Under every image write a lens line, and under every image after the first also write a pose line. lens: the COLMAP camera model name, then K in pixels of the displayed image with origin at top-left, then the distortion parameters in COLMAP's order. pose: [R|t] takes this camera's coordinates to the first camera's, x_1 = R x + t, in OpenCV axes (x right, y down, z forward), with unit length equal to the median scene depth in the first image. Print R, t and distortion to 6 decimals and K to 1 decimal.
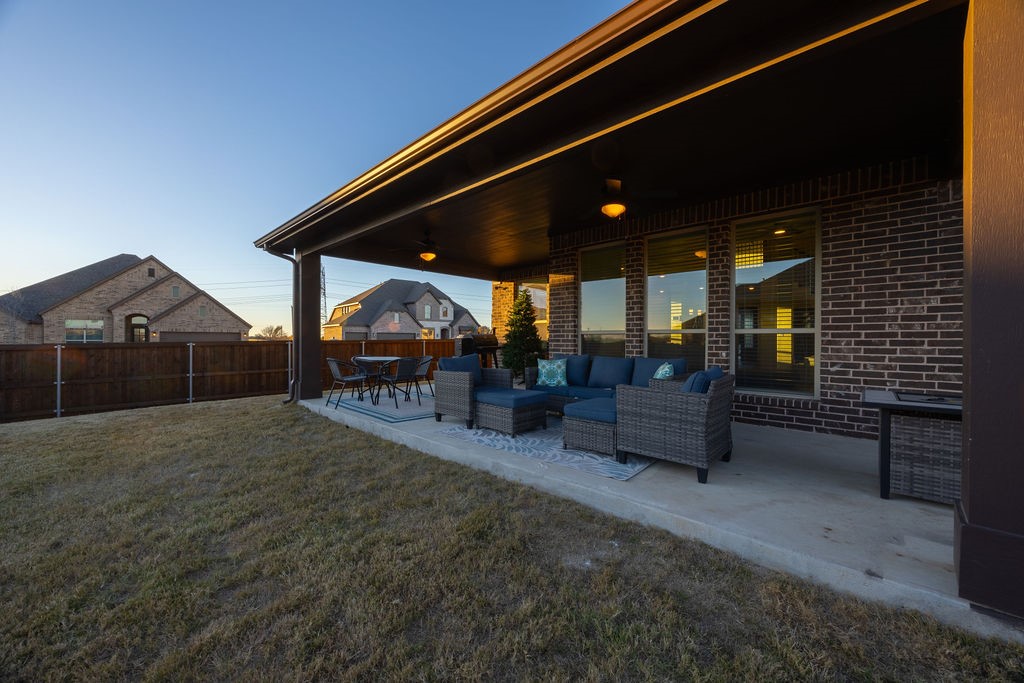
lens RADIAL K [[389.0, 0, 516.2], [0, 389.0, 340.3], [0, 0, 1]] dist [-0.002384, -0.000133]
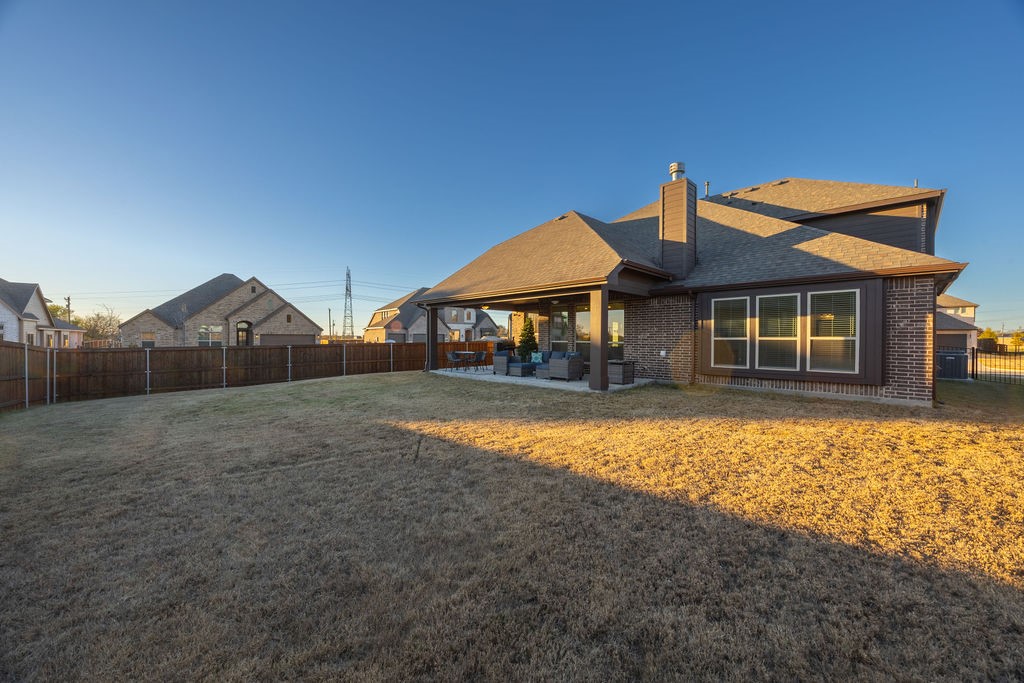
lens RADIAL K [[389.0, 0, 516.2], [0, 389.0, 340.3], [0, 0, 1]] dist [-0.002384, -0.000133]
pose [[0.999230, 0.001488, -0.039197, 0.010241], [-0.001325, 0.999990, 0.004179, -0.007966], [0.039203, -0.004124, 0.999223, -0.294714]]
